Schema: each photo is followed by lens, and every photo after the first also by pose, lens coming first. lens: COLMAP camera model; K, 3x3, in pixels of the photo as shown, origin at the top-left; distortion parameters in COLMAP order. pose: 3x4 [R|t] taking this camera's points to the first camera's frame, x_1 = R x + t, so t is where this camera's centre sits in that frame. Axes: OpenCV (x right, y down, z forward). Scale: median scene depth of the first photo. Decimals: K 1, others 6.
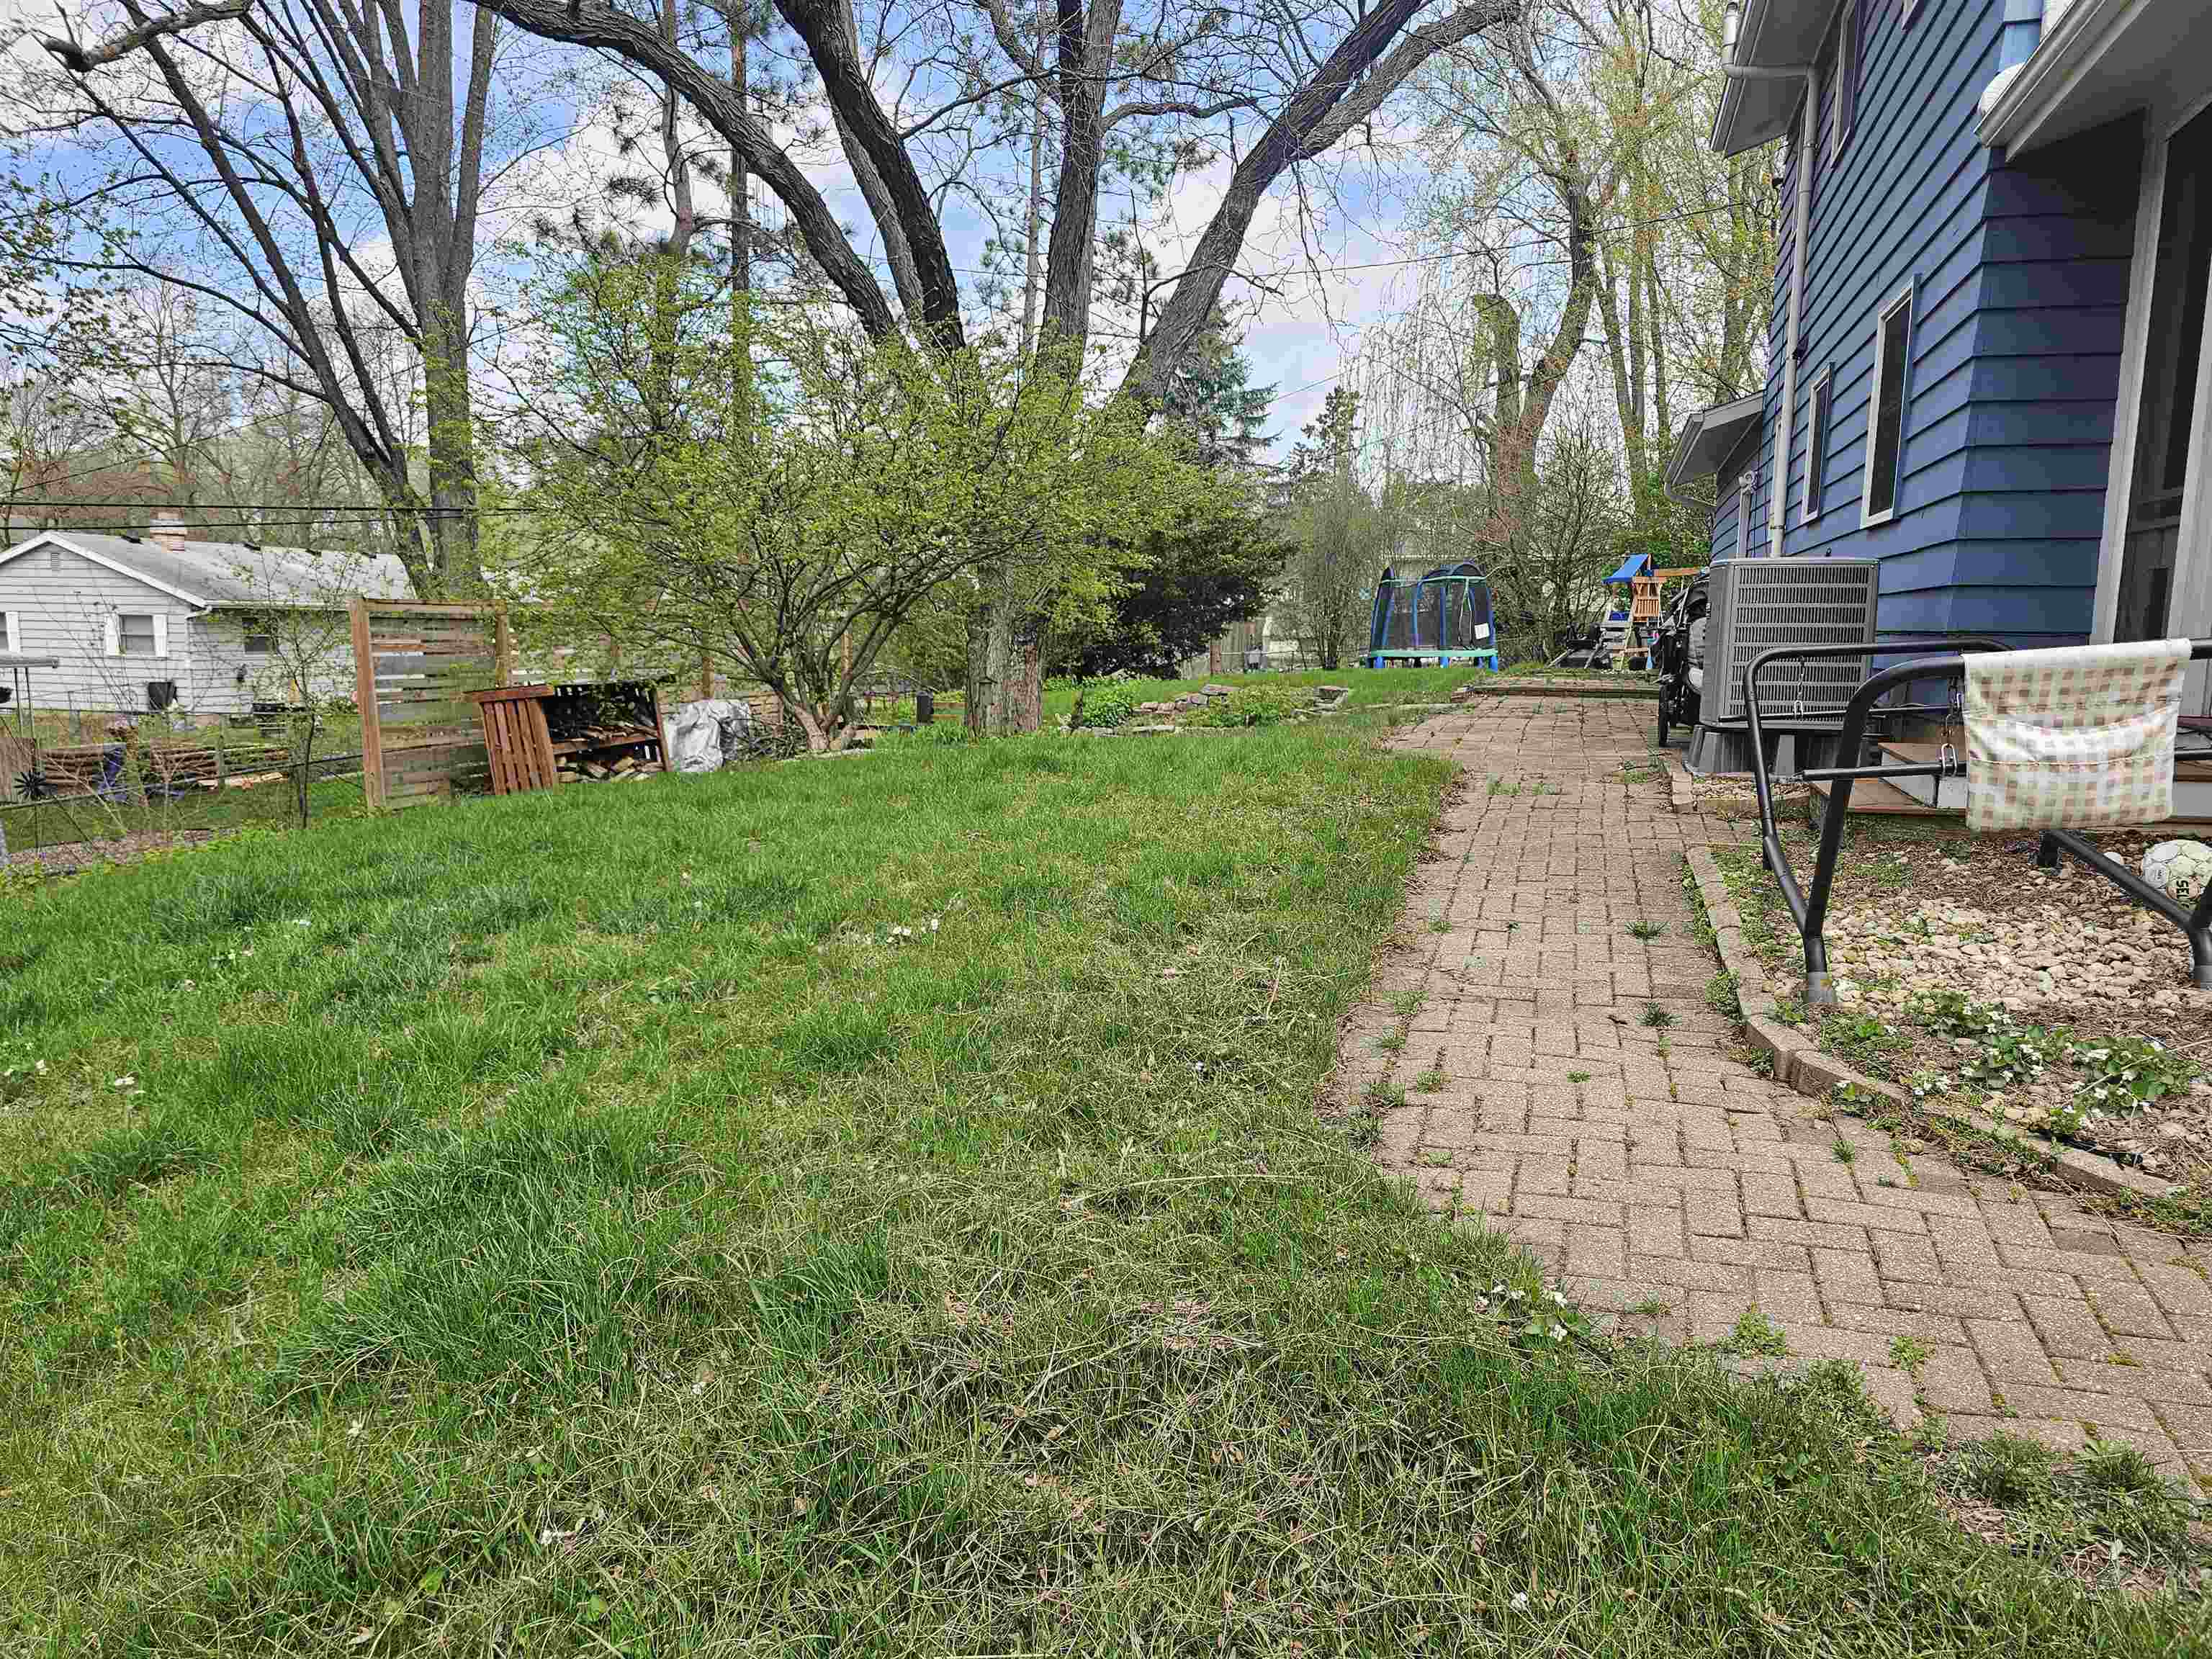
lens RADIAL K [[1455.7, 0, 1096.0], [0, 1455.7, 834.8], [0, 0, 1]] dist [0.058883, -0.050502]
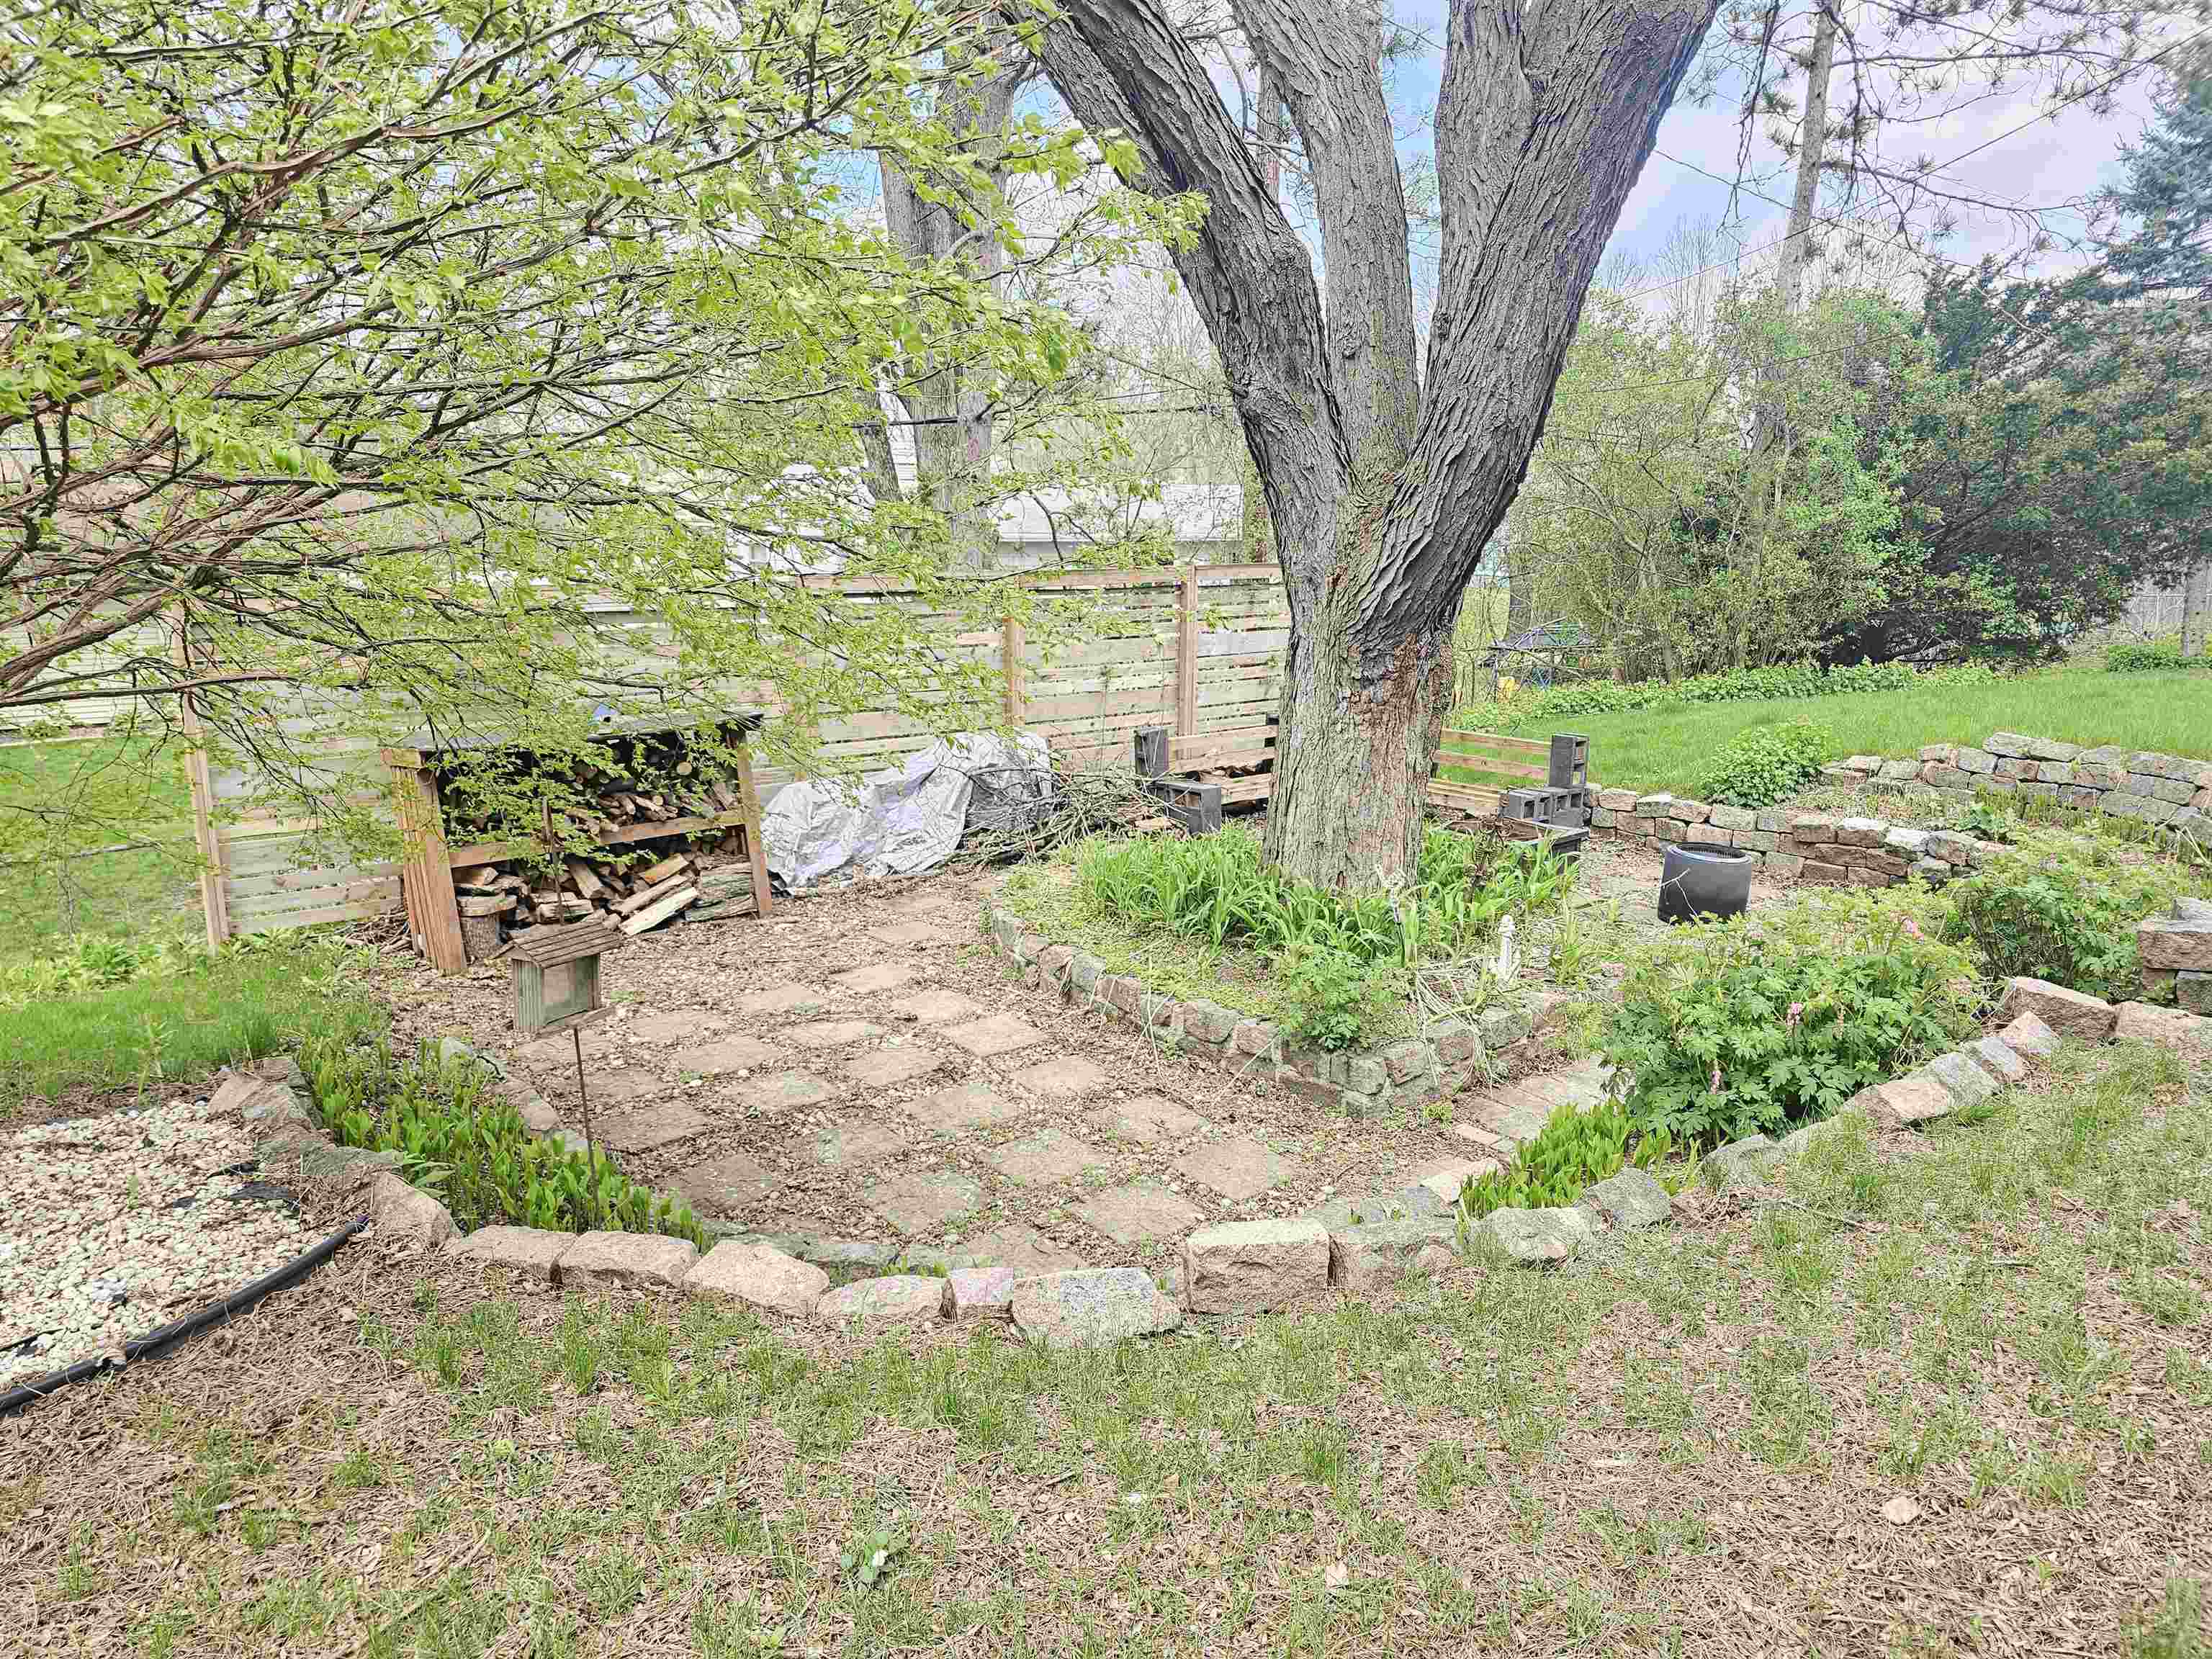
lens RADIAL K [[1455.7, 0, 1096.0], [0, 1455.7, 834.8], [0, 0, 1]] dist [0.058883, -0.050502]
pose [[0.827455, 0.102238, -0.552146, 0.099988], [-0.069005, 0.994346, 0.080706, -0.087270], [0.557276, -0.028679, 0.829832, 0.441206]]
